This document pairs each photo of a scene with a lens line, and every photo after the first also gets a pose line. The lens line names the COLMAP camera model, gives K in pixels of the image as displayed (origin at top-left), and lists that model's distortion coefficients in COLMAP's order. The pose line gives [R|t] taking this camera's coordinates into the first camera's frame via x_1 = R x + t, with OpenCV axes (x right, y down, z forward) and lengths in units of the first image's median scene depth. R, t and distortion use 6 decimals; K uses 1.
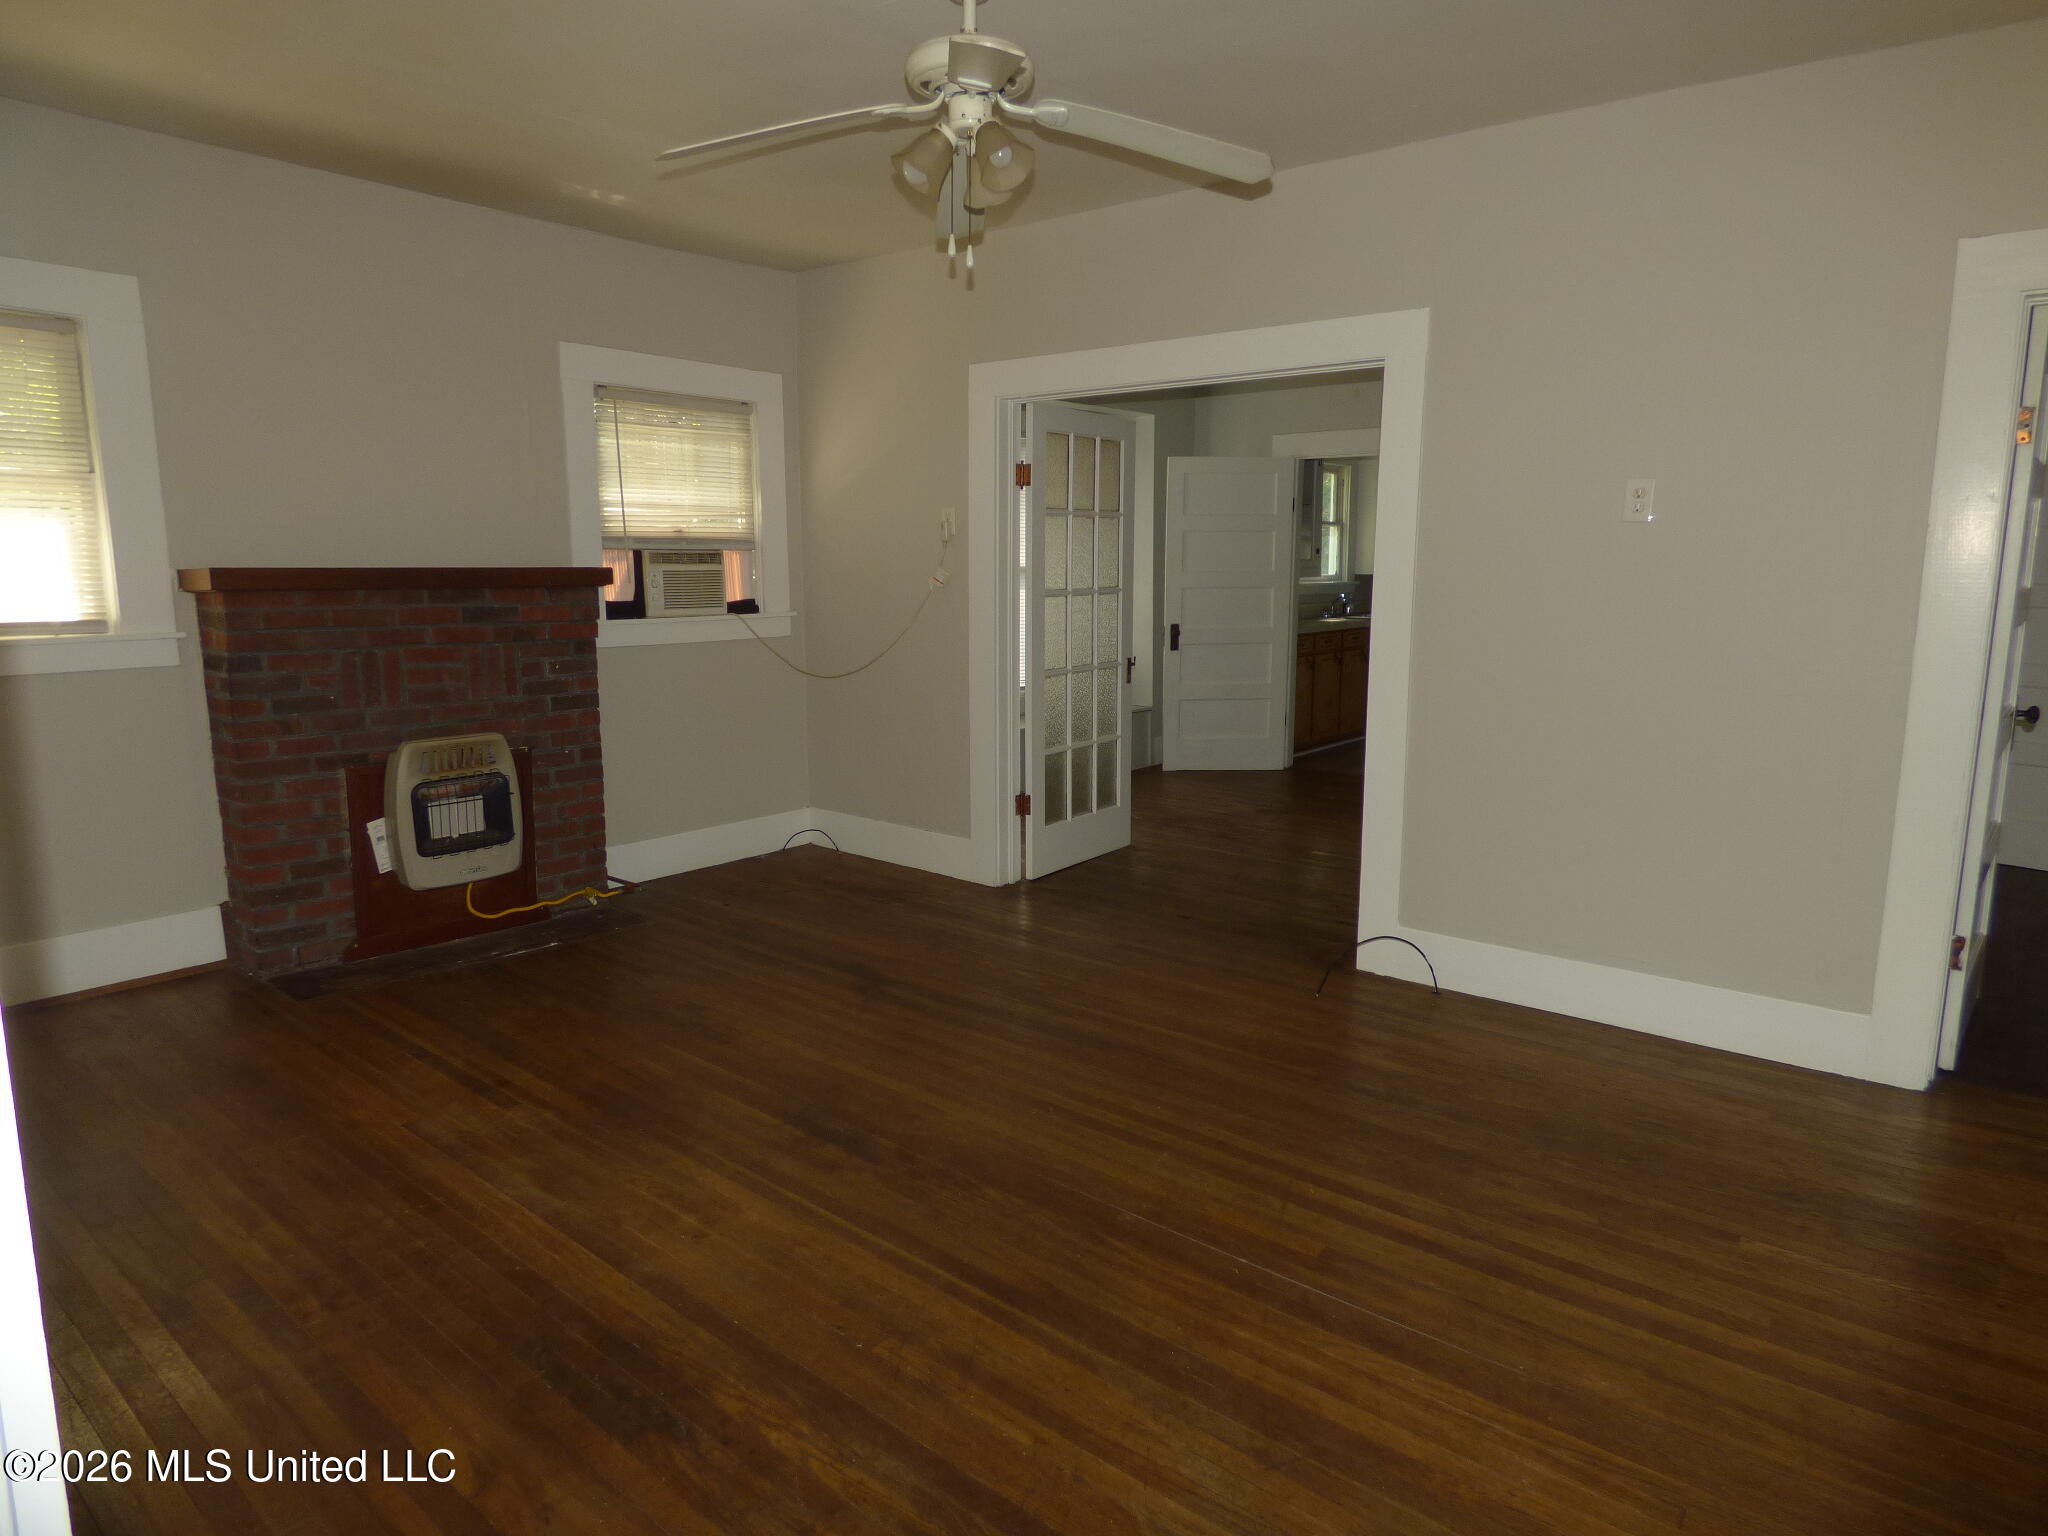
lens RADIAL K [[1226.2, 0, 1024.0], [0, 1226.2, 768.0], [0, 0, 1]] dist [-0.006904, -0.001217]
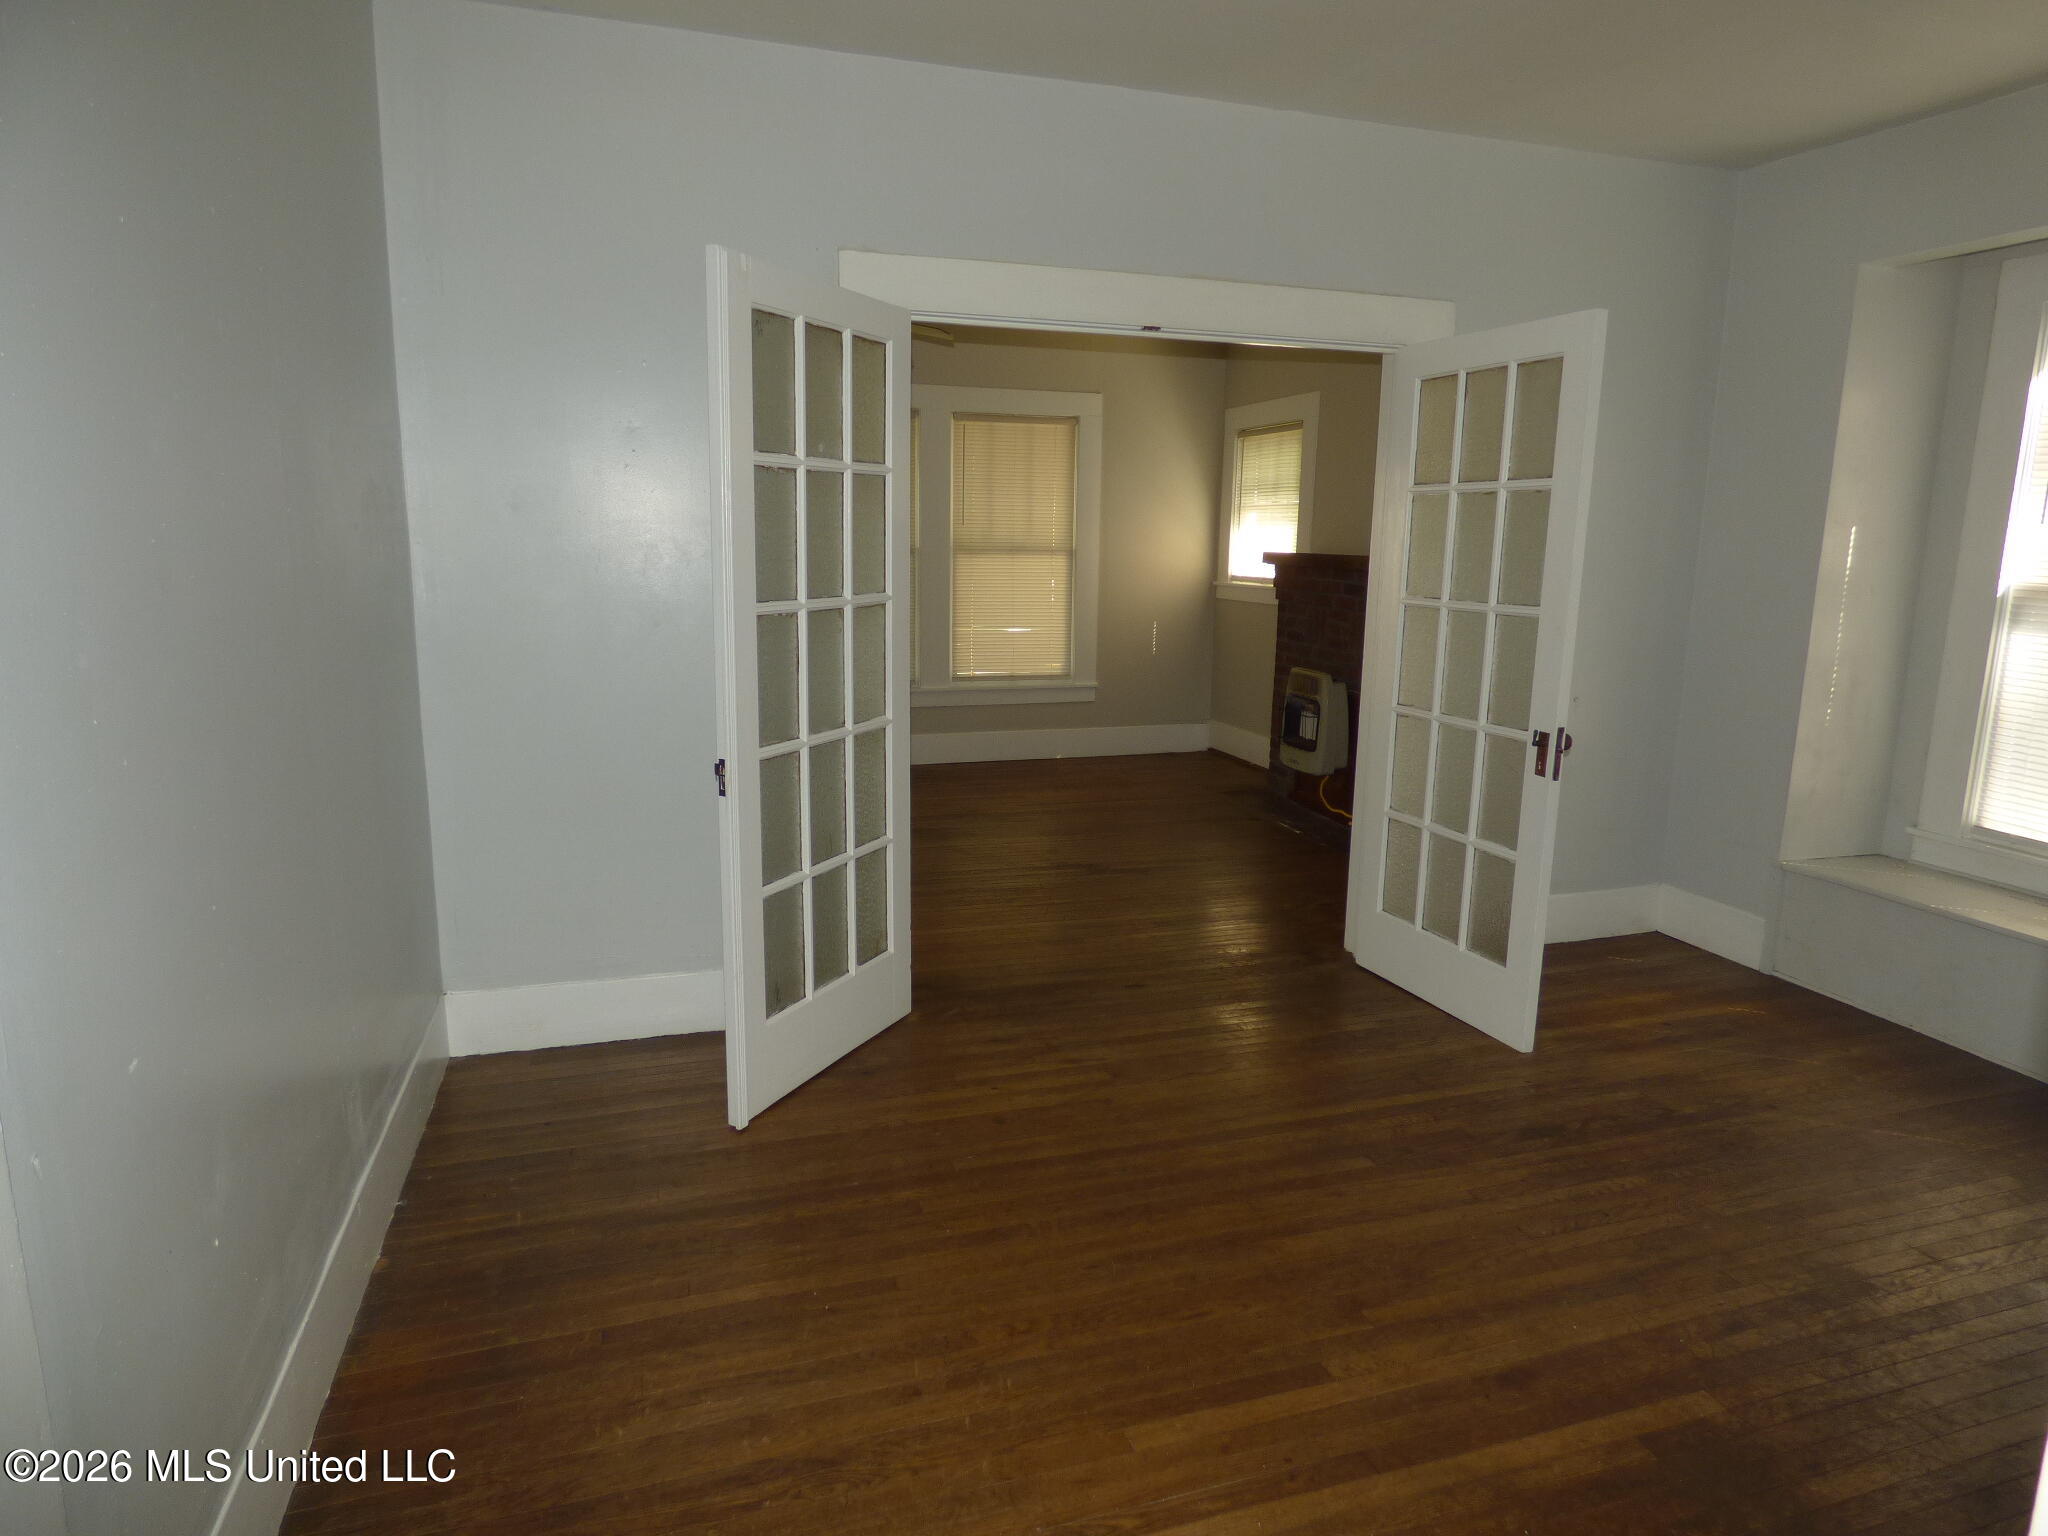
lens RADIAL K [[1226.2, 0, 1024.0], [0, 1226.2, 768.0], [0, 0, 1]] dist [-0.006904, -0.001217]
pose [[-0.543240, 0.156209, -0.824917, 0.791791], [-0.146306, 0.949892, 0.276223, -0.226155], [0.826731, 0.270746, -0.493165, 1.229379]]
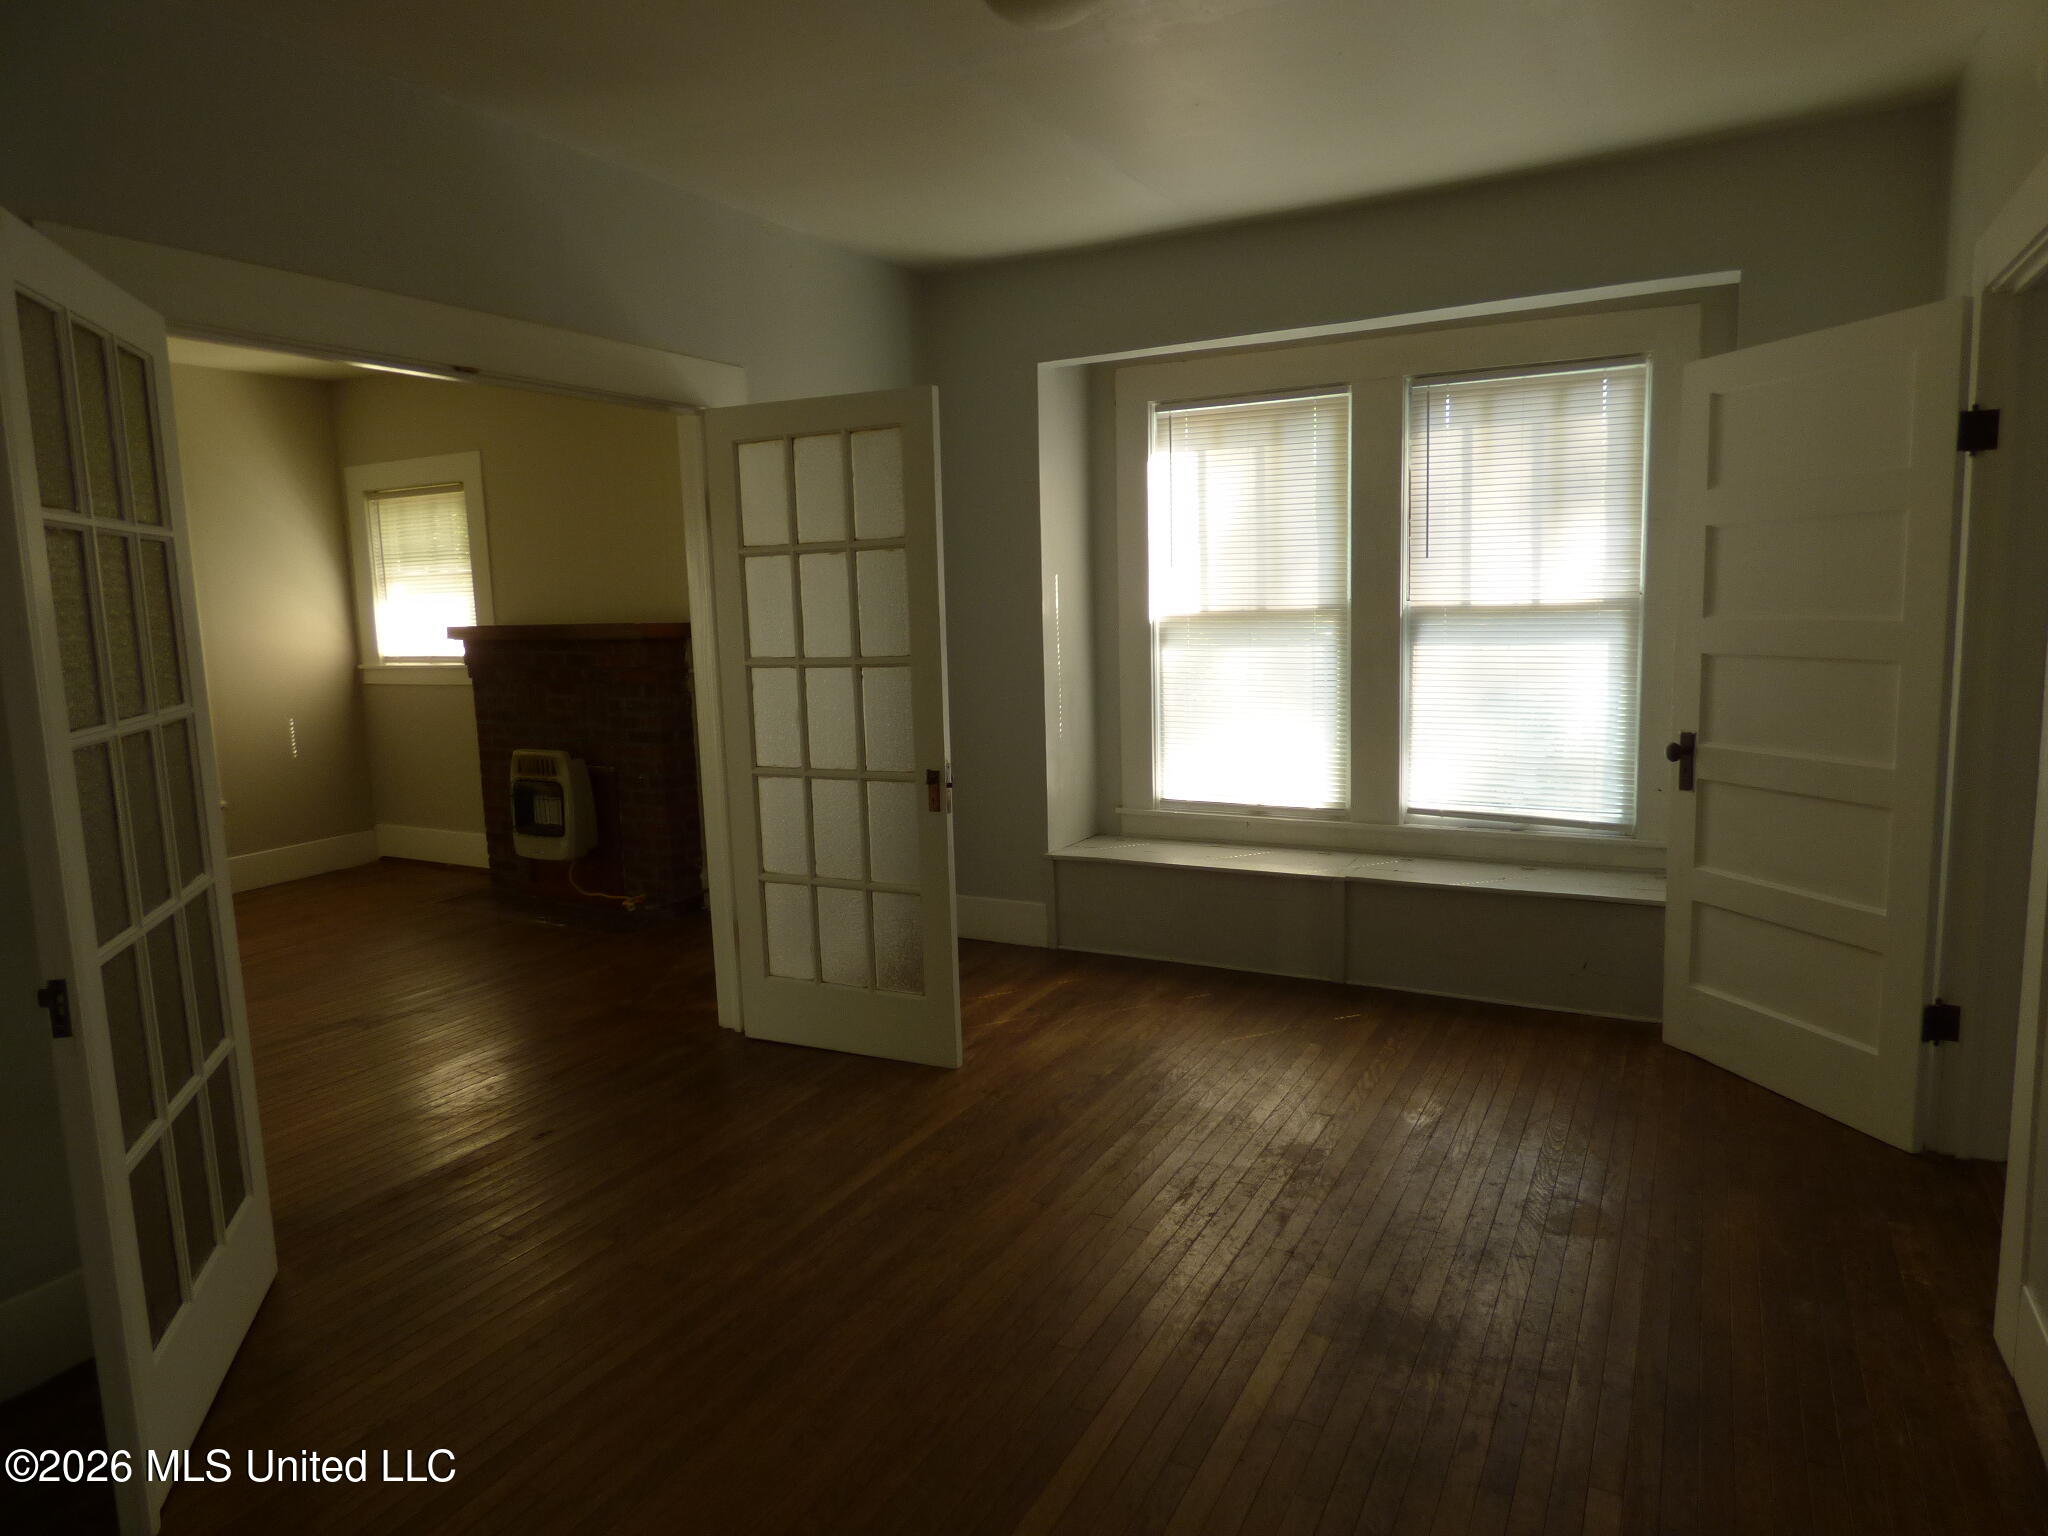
lens RADIAL K [[1242.2, 0, 1024.0], [0, 1242.2, 768.0], [0, 0, 1]] dist [-0.004426, -0.000013]
pose [[0.189476, 0.138738, -0.972034, 0.804133], [-0.127738, 0.985037, 0.115695, -0.194445], [0.973541, 0.102244, 0.204363, 1.032597]]
